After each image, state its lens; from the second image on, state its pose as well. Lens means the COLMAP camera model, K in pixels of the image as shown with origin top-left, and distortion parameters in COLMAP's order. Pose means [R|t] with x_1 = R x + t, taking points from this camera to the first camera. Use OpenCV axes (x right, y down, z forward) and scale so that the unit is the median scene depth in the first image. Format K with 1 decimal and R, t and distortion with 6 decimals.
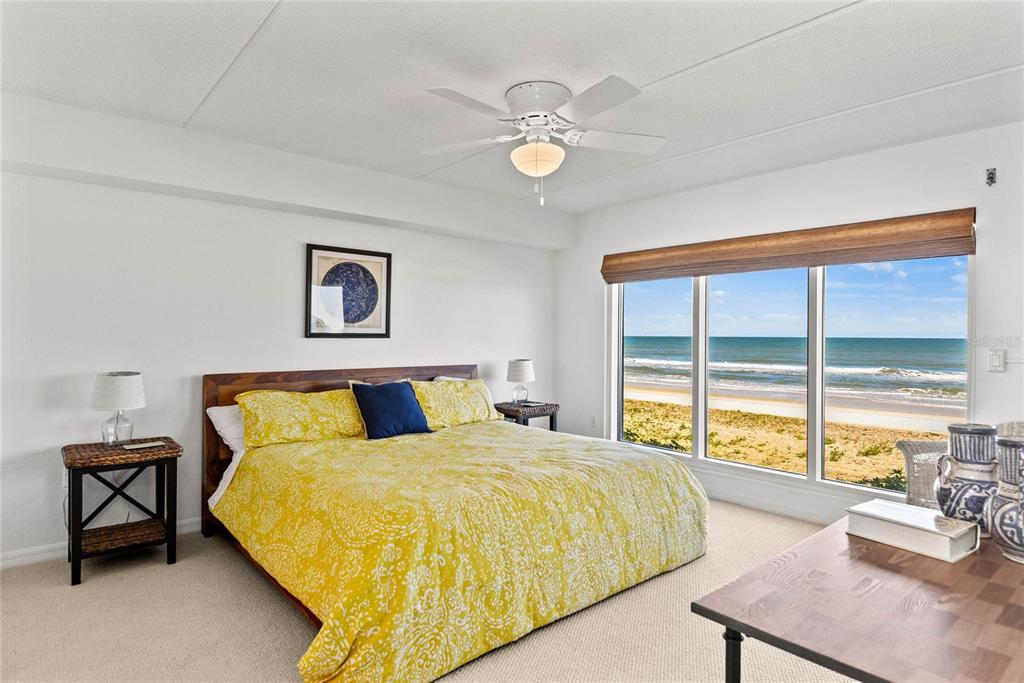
lens RADIAL K [[557.2, 0, 512.0], [0, 557.2, 341.5], [0, 0, 1]] dist [0.002400, -0.026566]
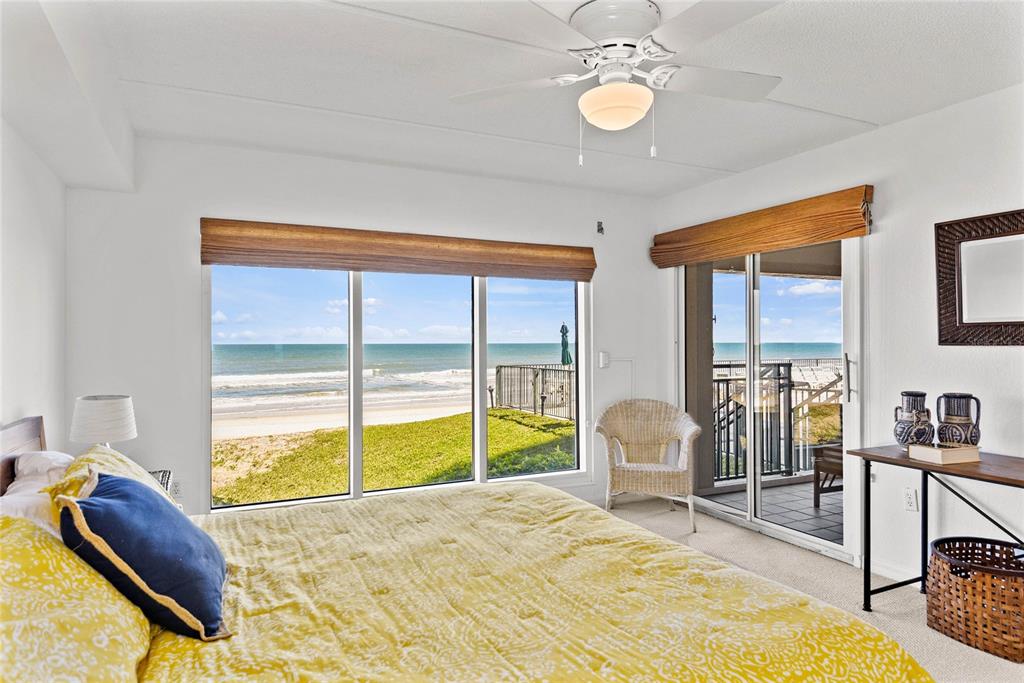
lens RADIAL K [[596.8, 0, 512.0], [0, 596.8, 341.5], [0, 0, 1]] dist [0.001432, -0.000075]
pose [[0.271017, -0.005472, 0.962559, -0.477184], [0.016702, 0.999860, 0.000982, -0.010622], [-0.962430, 0.015811, 0.271070, 0.580784]]
